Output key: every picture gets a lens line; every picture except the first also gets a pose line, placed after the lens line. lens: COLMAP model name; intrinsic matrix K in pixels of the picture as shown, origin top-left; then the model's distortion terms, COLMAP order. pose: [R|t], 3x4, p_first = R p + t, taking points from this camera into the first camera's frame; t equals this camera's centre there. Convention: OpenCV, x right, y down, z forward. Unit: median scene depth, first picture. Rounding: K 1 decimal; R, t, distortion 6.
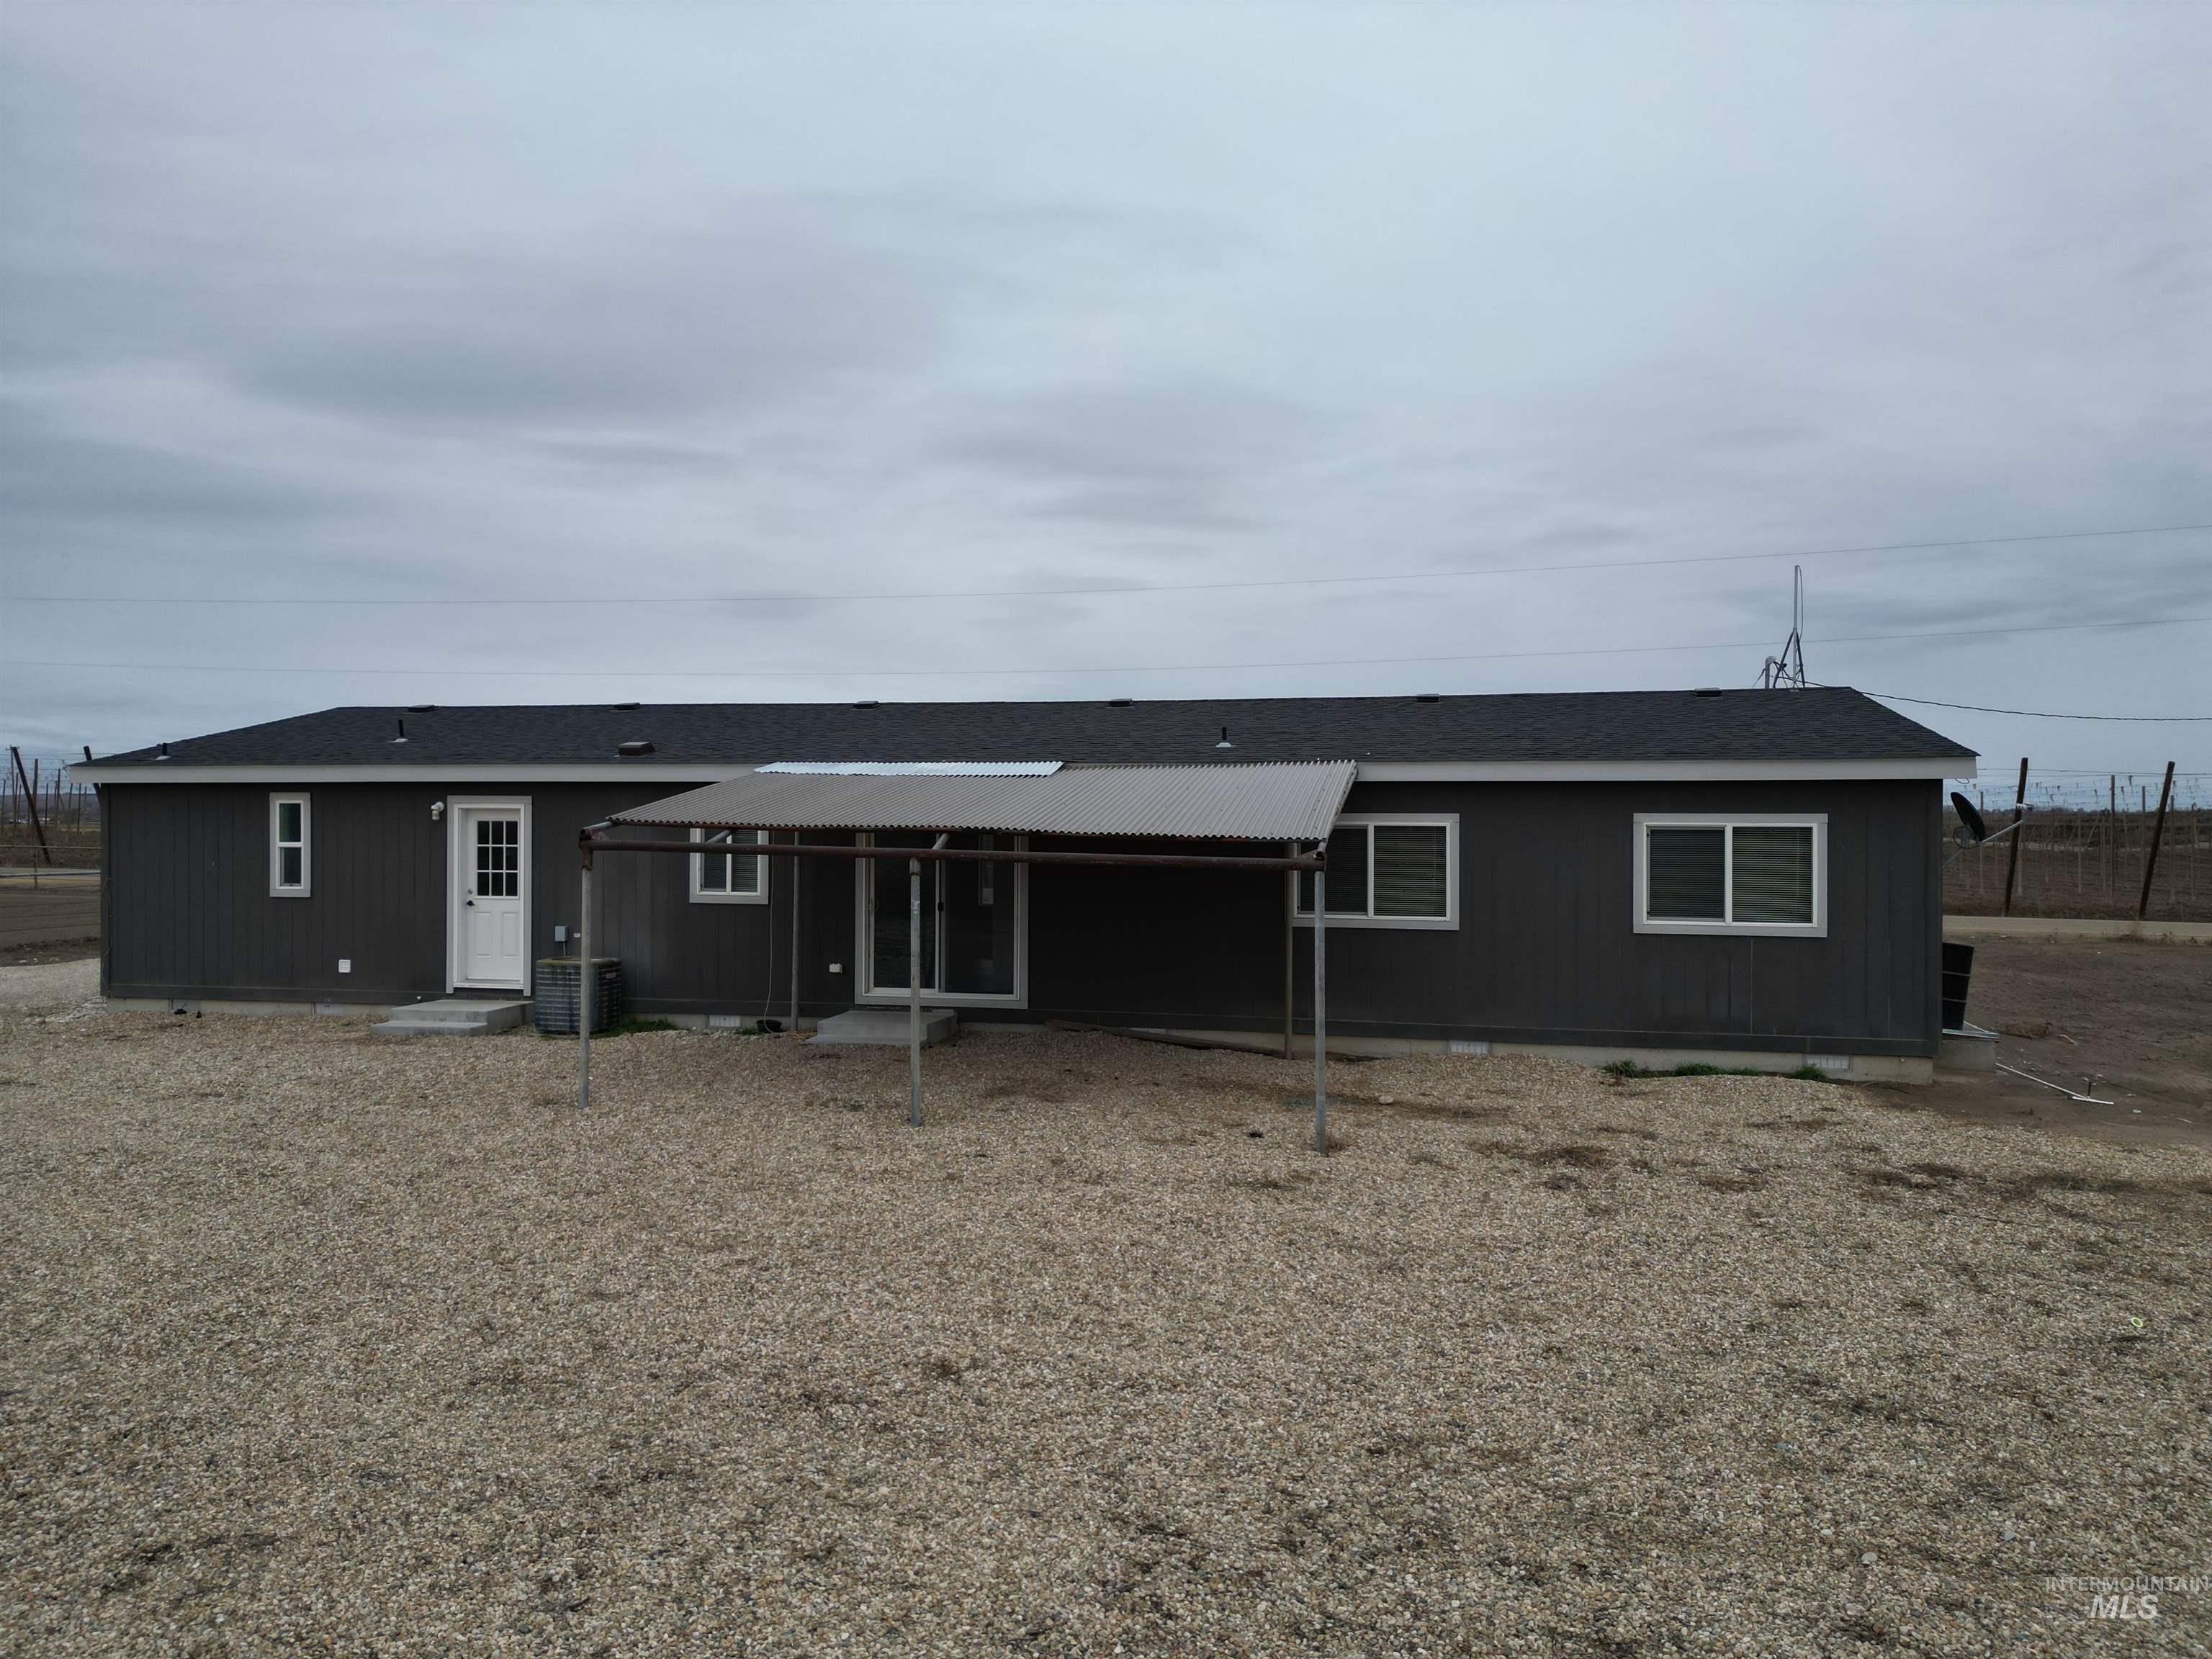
lens RADIAL K [[1544.3, 0, 1110.6], [0, 1544.3, 835.5], [0, 0, 1]] dist [0.076436, -0.071493]
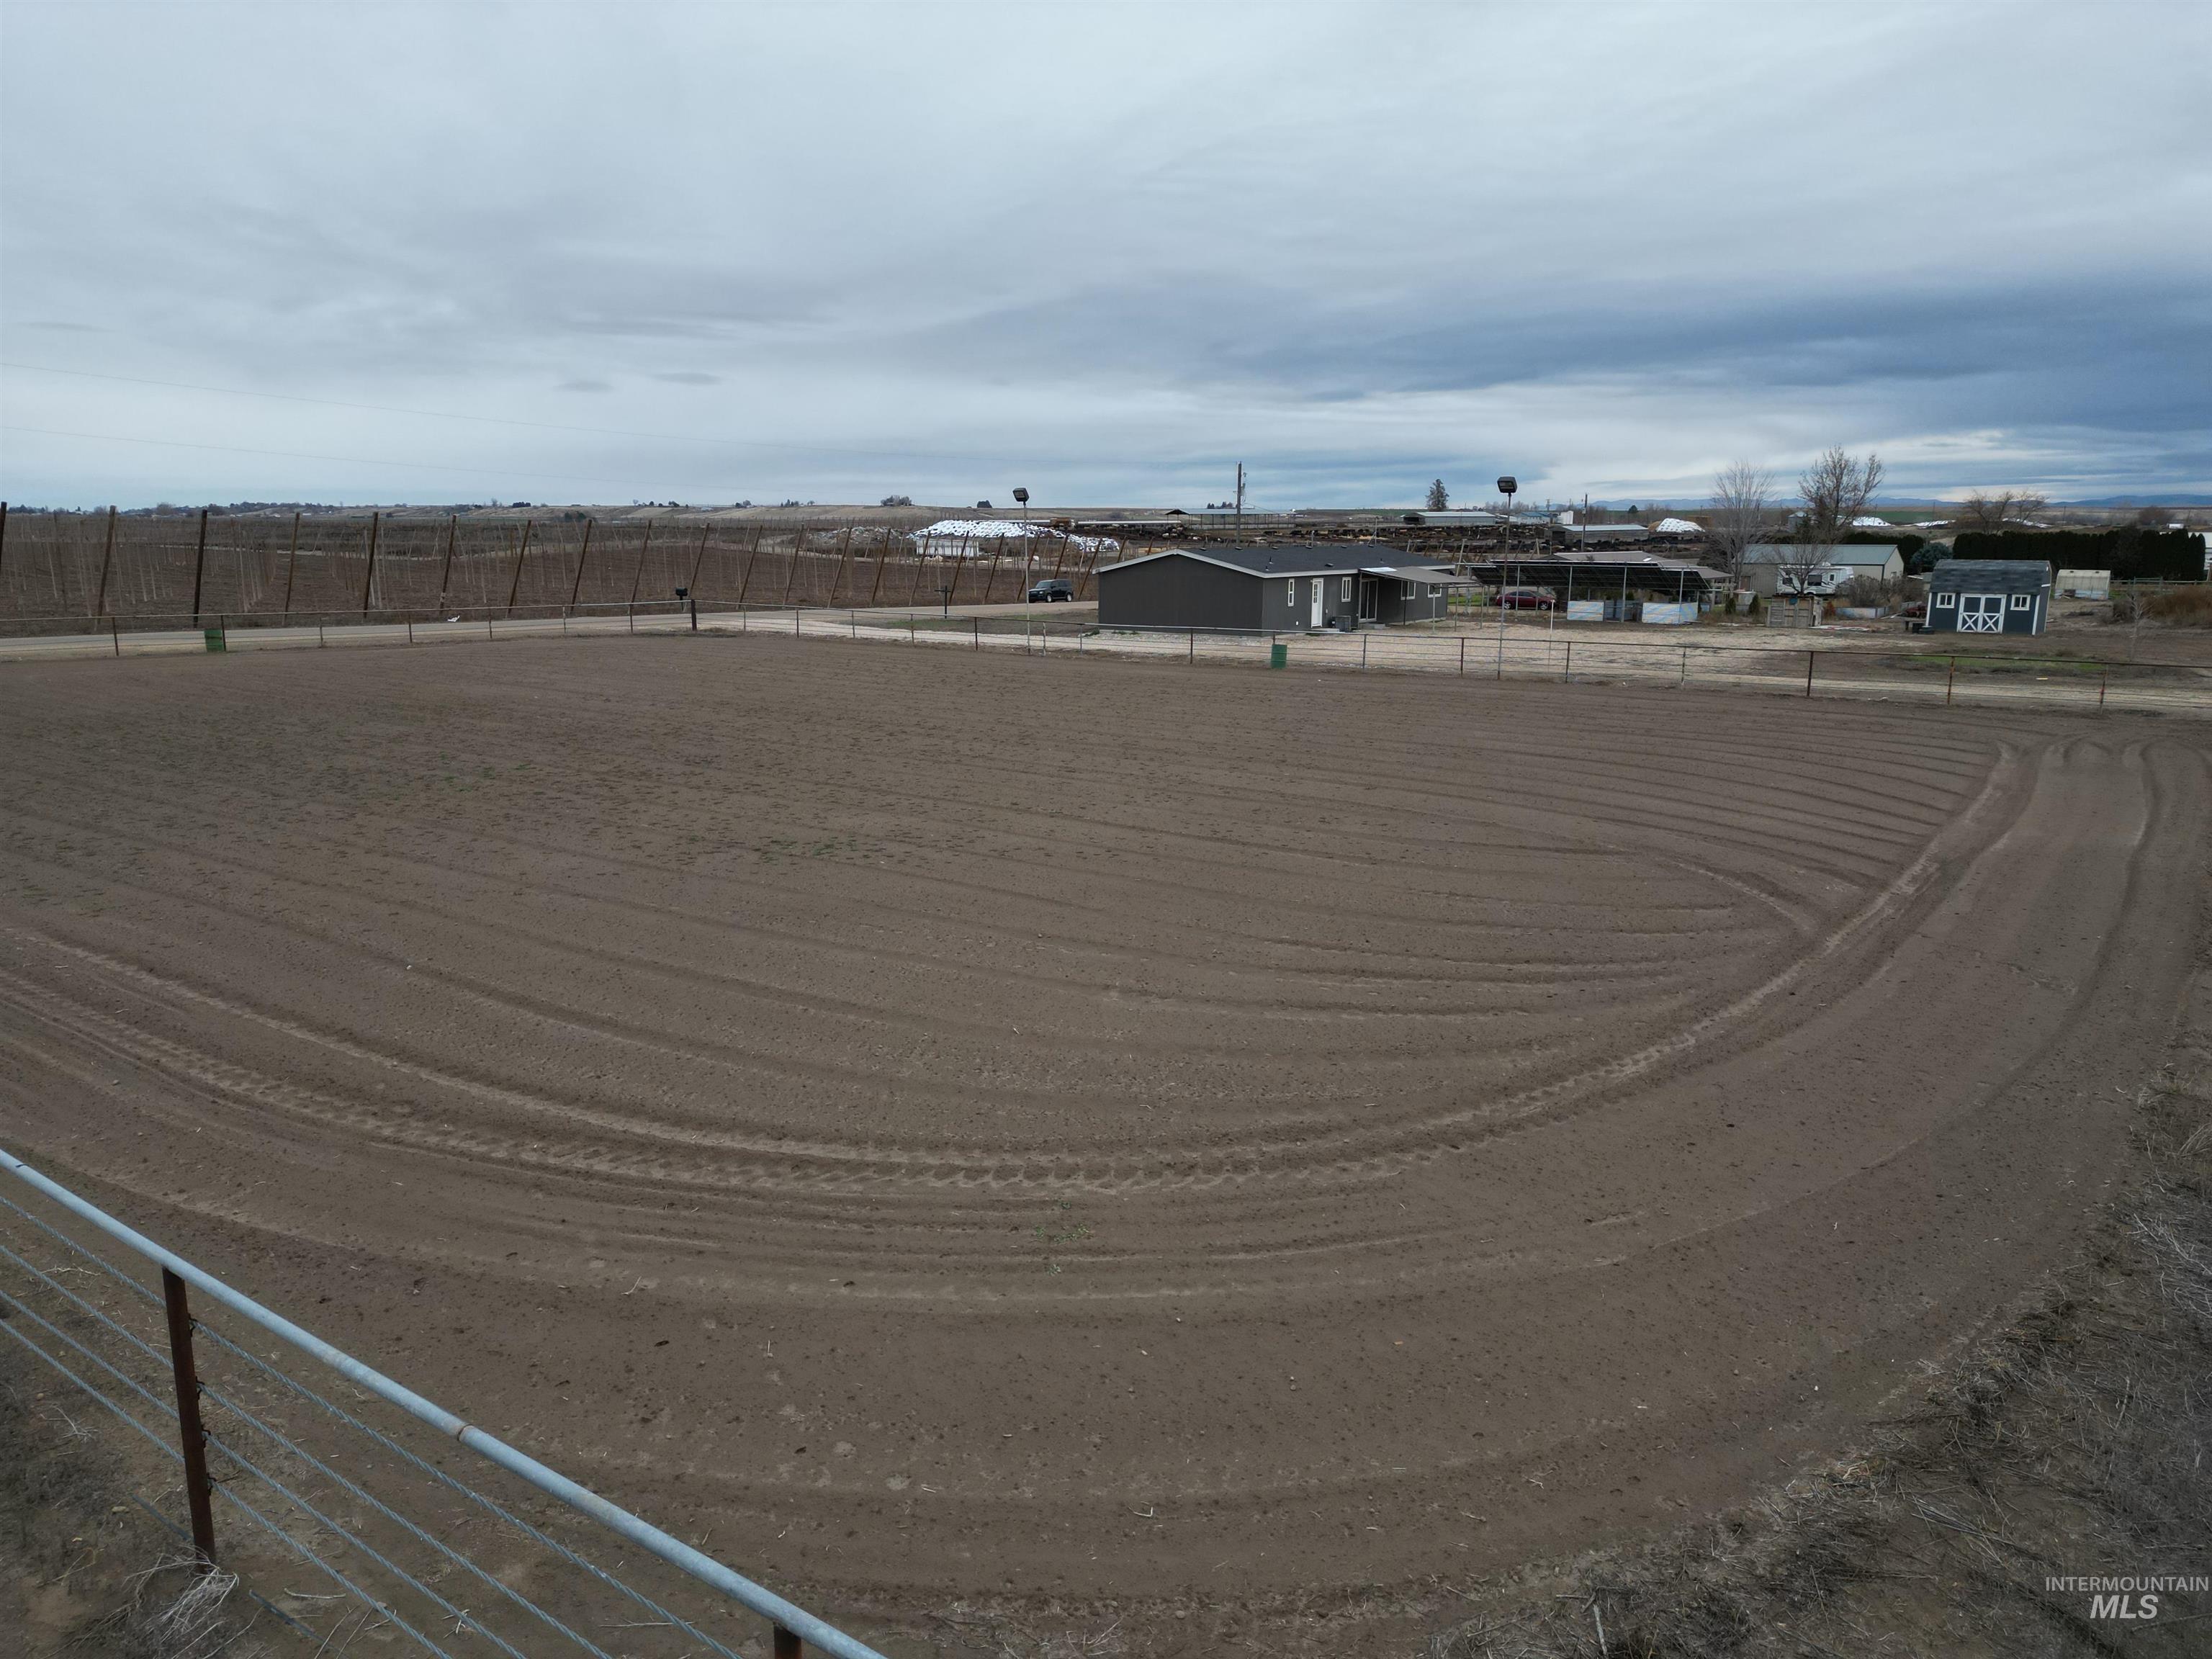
lens RADIAL K [[1544.3, 0, 1106.1], [0, 1544.3, 831.0], [0, 0, 1]] dist [0.076436, -0.071493]
pose [[0.398141, -0.177377, 0.900012, -4.345821], [0.004224, 0.981471, 0.191562, -0.152517], [-0.917315, -0.072467, 0.391513, -0.124318]]
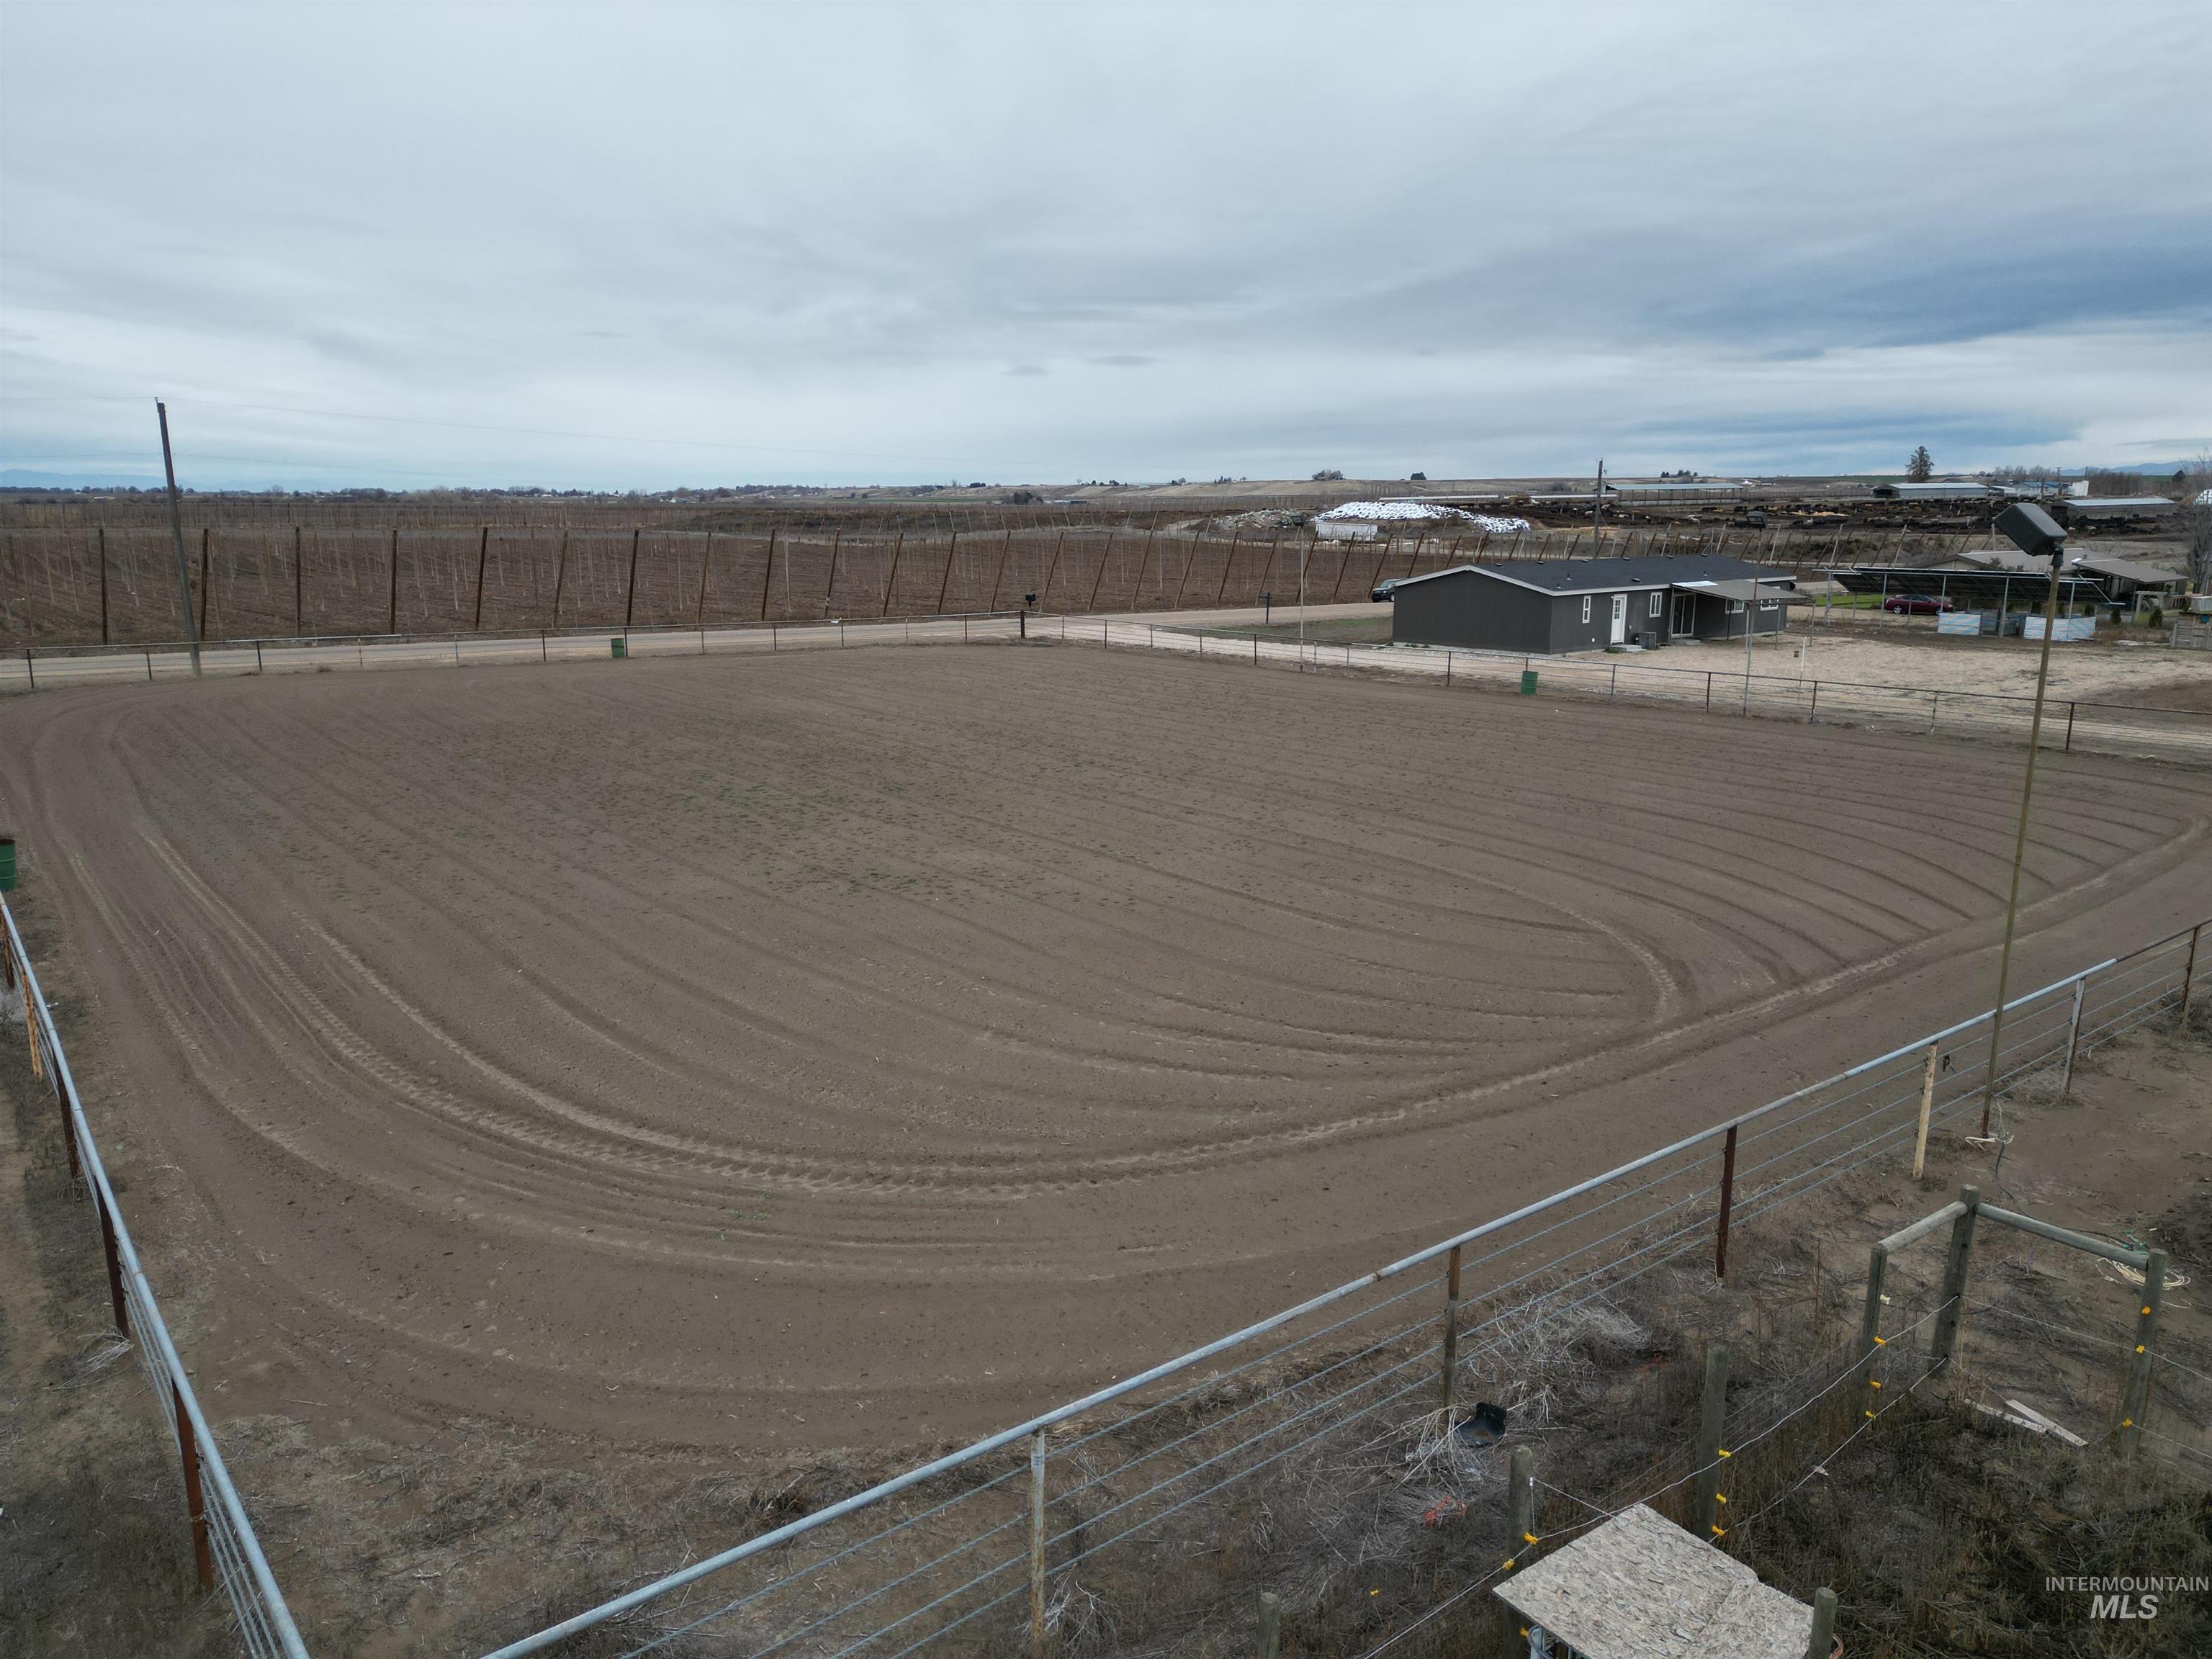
lens RADIAL K [[1544.3, 0, 1105.5], [0, 1544.3, 834.3], [0, 0, 1]] dist [0.076436, -0.071493]
pose [[0.630242, -0.167174, 0.758187, -4.339546], [0.009819, 0.978182, 0.207519, -0.263375], [-0.776337, -0.123342, 0.618132, -0.521970]]
